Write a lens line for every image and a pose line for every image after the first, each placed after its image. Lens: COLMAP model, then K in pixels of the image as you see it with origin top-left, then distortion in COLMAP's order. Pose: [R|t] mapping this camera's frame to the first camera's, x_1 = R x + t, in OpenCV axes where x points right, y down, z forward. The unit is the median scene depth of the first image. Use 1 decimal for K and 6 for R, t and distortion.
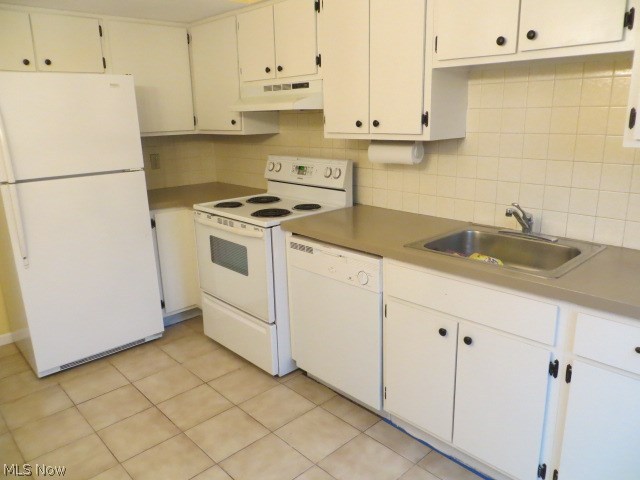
lens RADIAL K [[481.5, 0, 320.0], [0, 481.5, 240.0], [0, 0, 1]] dist [-0.001643, -0.001617]
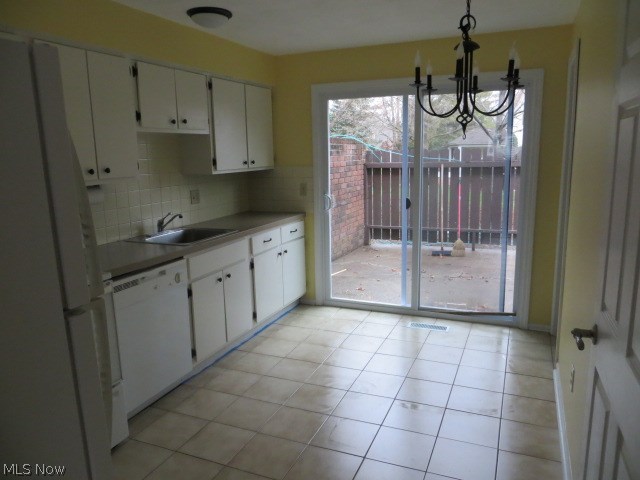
lens RADIAL K [[465.2, 0, 320.0], [0, 465.2, 240.0], [0, 0, 1]] dist [-0.037999, 0.001440]
pose [[-0.397253, -0.136579, 0.907489, -1.108639], [0.265344, 0.929532, 0.256051, -0.223265], [-0.878512, 0.342514, -0.333019, 0.930627]]
